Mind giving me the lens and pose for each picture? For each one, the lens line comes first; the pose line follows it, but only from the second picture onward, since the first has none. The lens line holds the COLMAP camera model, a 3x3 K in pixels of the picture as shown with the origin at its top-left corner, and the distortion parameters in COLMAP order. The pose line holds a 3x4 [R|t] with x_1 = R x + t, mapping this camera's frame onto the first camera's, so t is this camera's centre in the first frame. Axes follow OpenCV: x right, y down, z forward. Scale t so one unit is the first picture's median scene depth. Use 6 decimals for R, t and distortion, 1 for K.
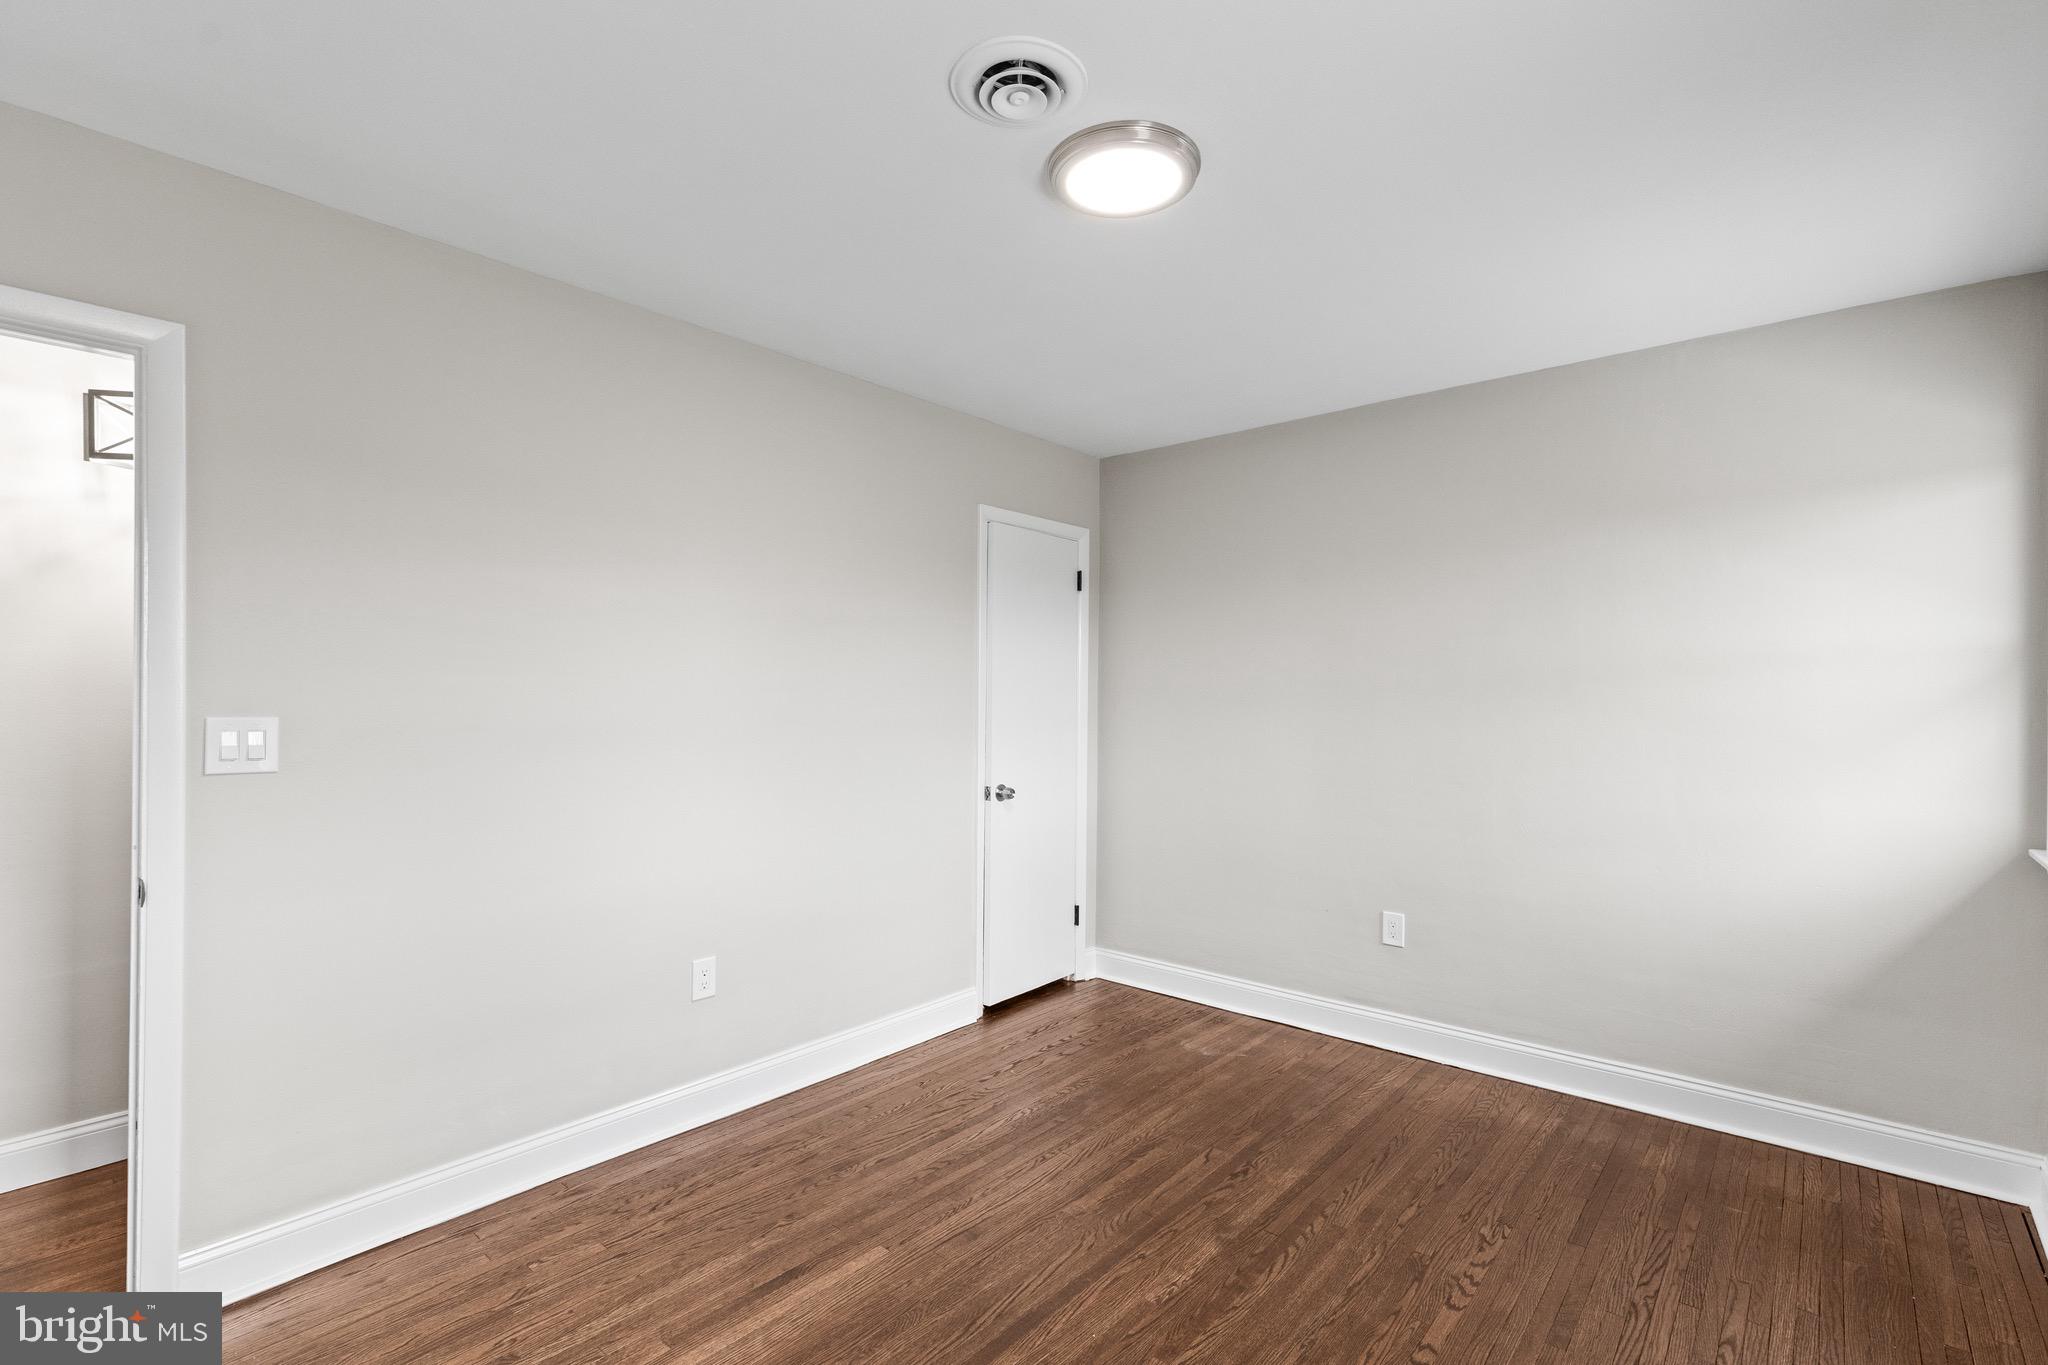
lens RADIAL K [[927.7, 0, 1009.9], [0, 927.7, 694.5], [0, 0, 1]] dist [0.003648, 0.000193]
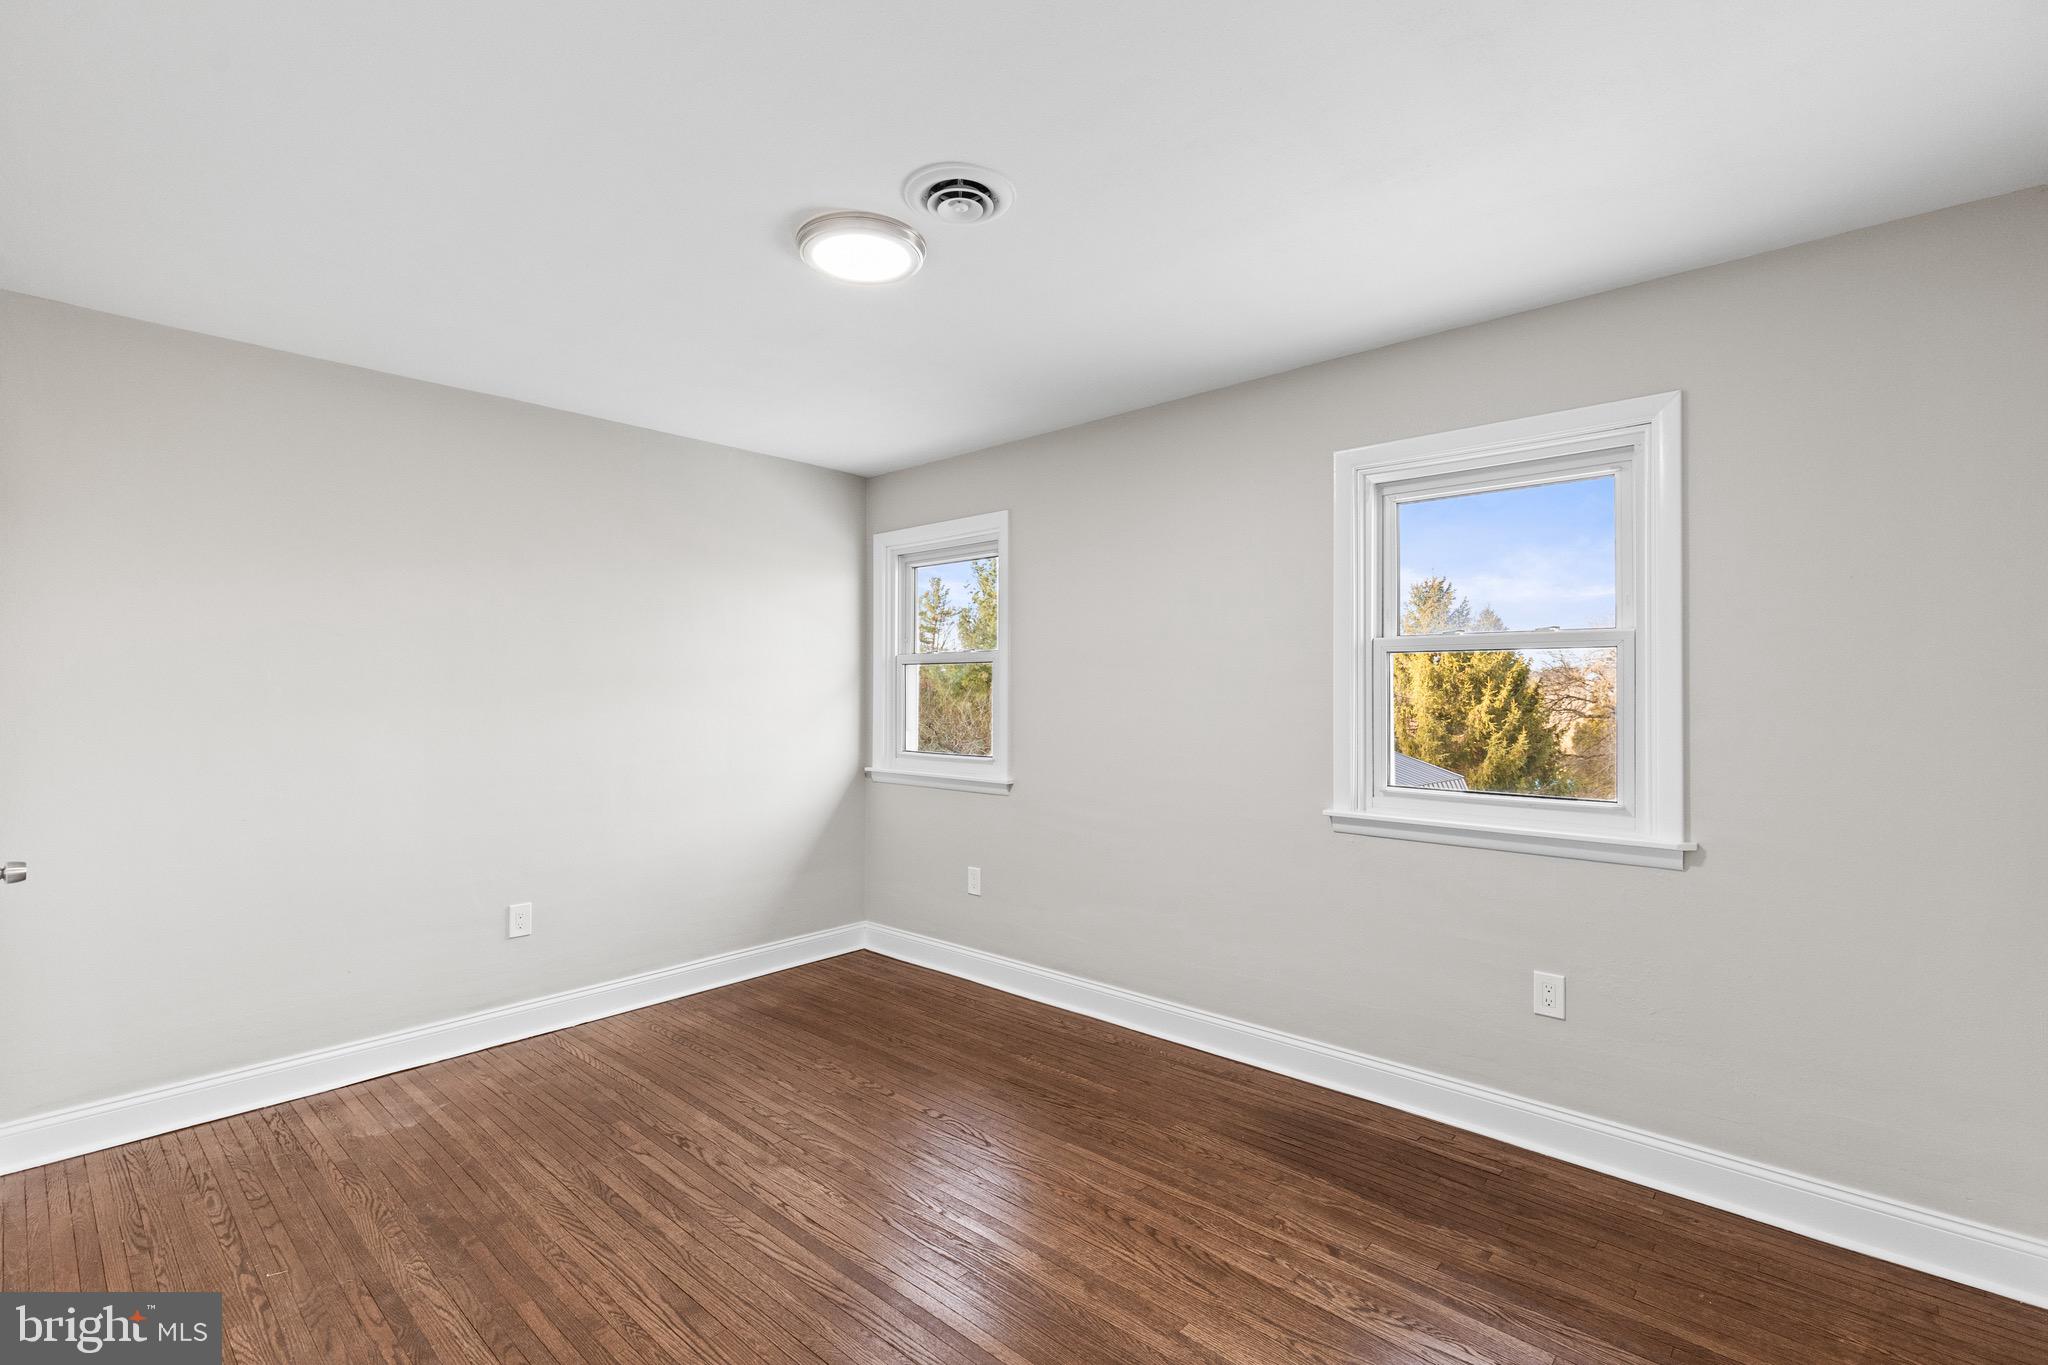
lens RADIAL K [[915.8, 0, 1018.6], [0, 915.8, 678.4], [0, 0, 1]] dist [0.001031, 0.000156]
pose [[0.023033, 0.008486, 0.999699, -0.678951], [-0.002103, 0.999962, -0.008440, -0.005087], [-0.999732, -0.001908, 0.023050, 0.505349]]
